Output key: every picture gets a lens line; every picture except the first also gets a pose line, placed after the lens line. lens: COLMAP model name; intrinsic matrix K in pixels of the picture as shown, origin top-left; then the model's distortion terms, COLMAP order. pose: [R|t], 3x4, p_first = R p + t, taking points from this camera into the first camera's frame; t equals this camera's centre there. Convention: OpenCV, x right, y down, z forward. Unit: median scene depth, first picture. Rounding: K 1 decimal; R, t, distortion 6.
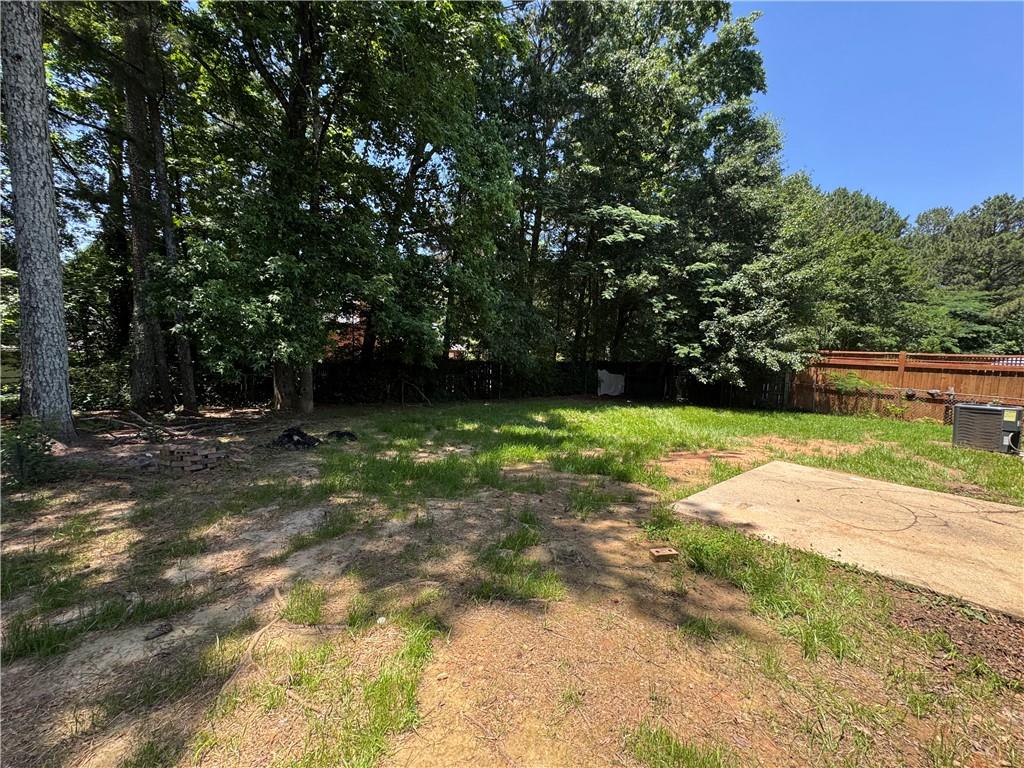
lens RADIAL K [[404.9, 0, 512.0], [0, 404.9, 384.0], [0, 0, 1]] dist [0.000761, -0.005145]
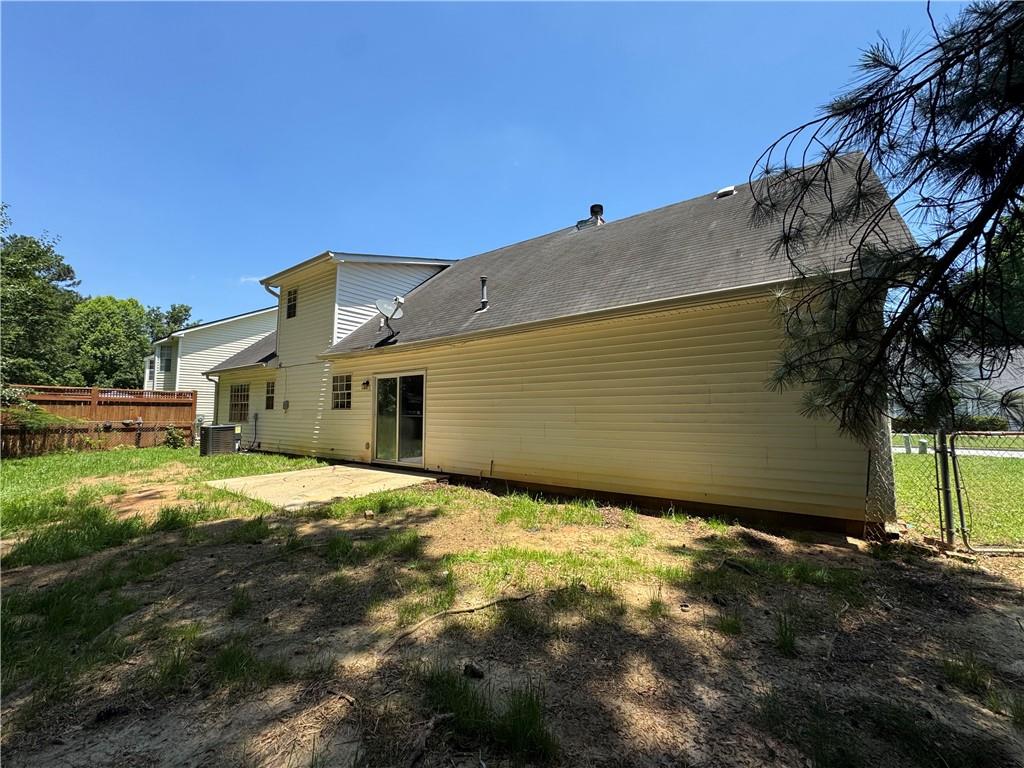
lens RADIAL K [[404.9, 0, 512.0], [0, 404.9, 384.0], [0, 0, 1]] dist [0.000761, -0.005145]
pose [[-0.228406, 0.021041, 0.973339, -1.001992], [0.063020, 0.997989, -0.006786, -0.036469], [-0.971524, 0.059790, -0.229273, 0.590408]]
